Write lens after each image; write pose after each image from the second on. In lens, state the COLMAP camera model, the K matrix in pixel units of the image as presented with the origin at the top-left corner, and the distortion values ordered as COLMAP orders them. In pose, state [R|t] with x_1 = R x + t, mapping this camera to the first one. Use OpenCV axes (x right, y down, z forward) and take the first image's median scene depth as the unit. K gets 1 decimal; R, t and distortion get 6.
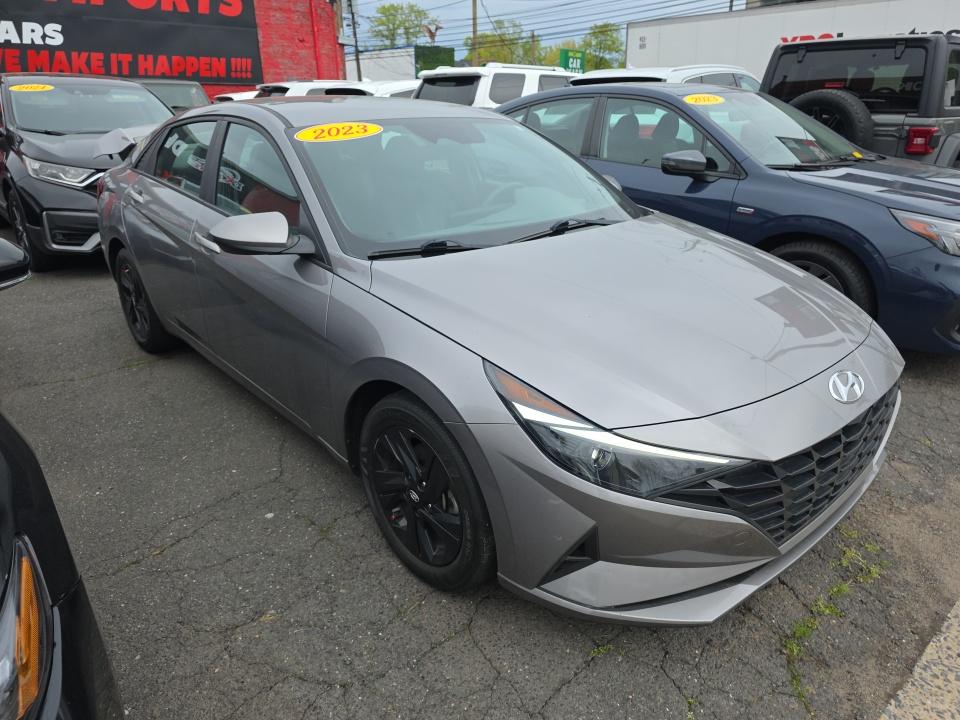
lens RADIAL K [[633.0, 0, 487.6], [0, 633.0, 368.3], [0, 0, 1]] dist [0.033302, -0.020679]
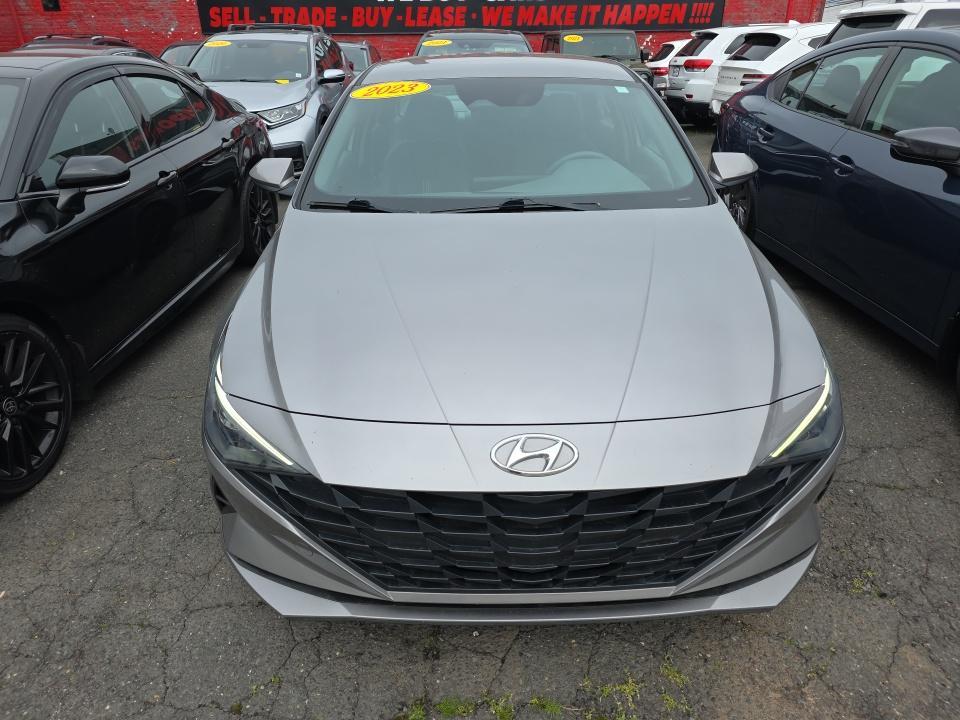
lens RADIAL K [[633.0, 0, 487.1], [0, 633.0, 365.6], [0, 0, 1]] dist [0.033302, -0.020679]
pose [[0.756289, 0.287219, -0.587820, 0.251432], [-0.246604, 0.957359, 0.150501, -0.047119], [0.605981, 0.031136, 0.794869, 0.094225]]
